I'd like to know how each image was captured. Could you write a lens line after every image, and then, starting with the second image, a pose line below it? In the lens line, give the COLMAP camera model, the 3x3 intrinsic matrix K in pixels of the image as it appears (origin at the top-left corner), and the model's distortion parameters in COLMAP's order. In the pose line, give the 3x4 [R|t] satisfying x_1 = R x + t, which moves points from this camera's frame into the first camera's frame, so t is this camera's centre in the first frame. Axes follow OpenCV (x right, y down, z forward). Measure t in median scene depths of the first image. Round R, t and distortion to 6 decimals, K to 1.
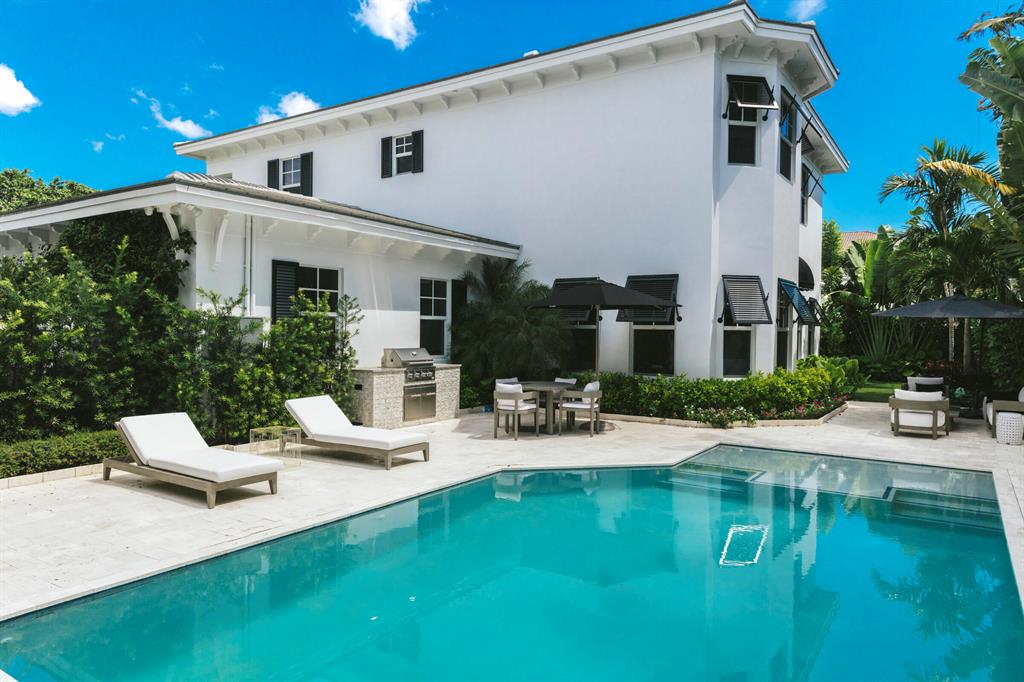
lens RADIAL K [[663.6, 0, 512.0], [0, 663.6, 341.0], [0, 0, 1]] dist [0.006184, 0.001360]
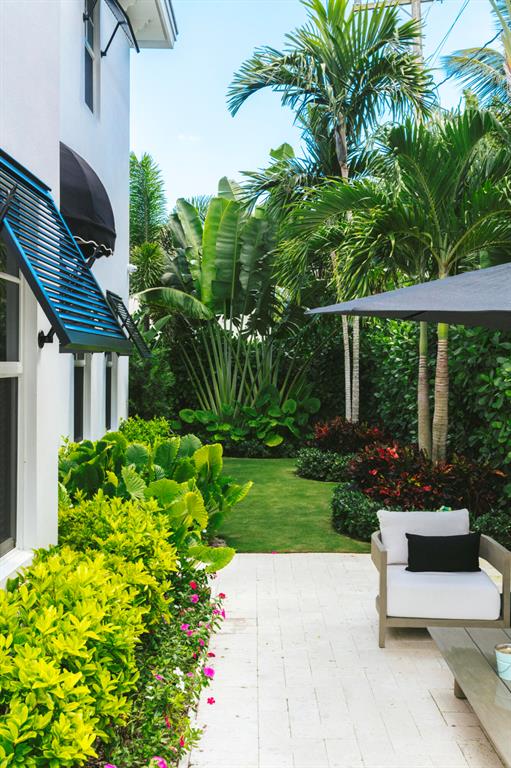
lens RADIAL K [[858.1, 0, 255.5], [0, 858.1, 384.0], [0, 0, 1]] dist [0.008280, 0.009463]
pose [[0.833266, -0.014888, 0.552671, 0.179016], [0.008609, 0.999866, 0.013955, -0.008870], [-0.552805, -0.006870, 0.833282, 0.393293]]
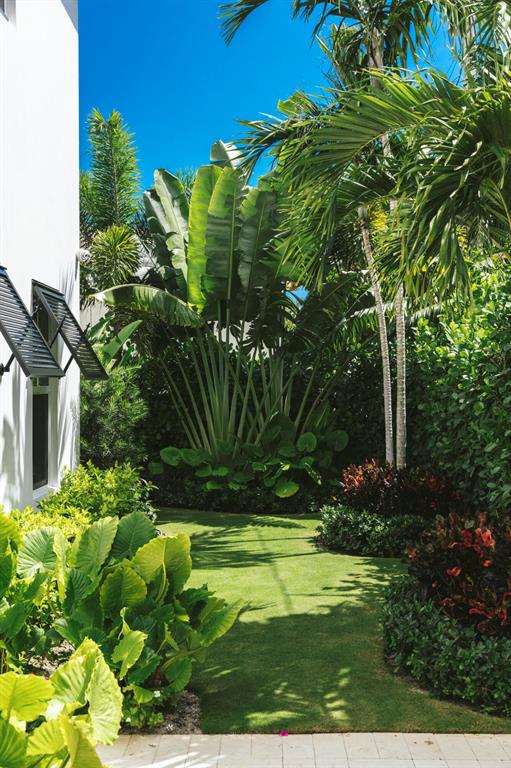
lens RADIAL K [[940.9, 0, 255.5], [0, 940.9, 384.0], [0, 0, 1]] dist [0.005834, 0.001640]
pose [[0.840451, -0.011419, 0.541767, 0.253649], [0.020177, 0.999744, -0.010229, -0.010986], [-0.541511, 0.019528, 0.840467, 0.497725]]
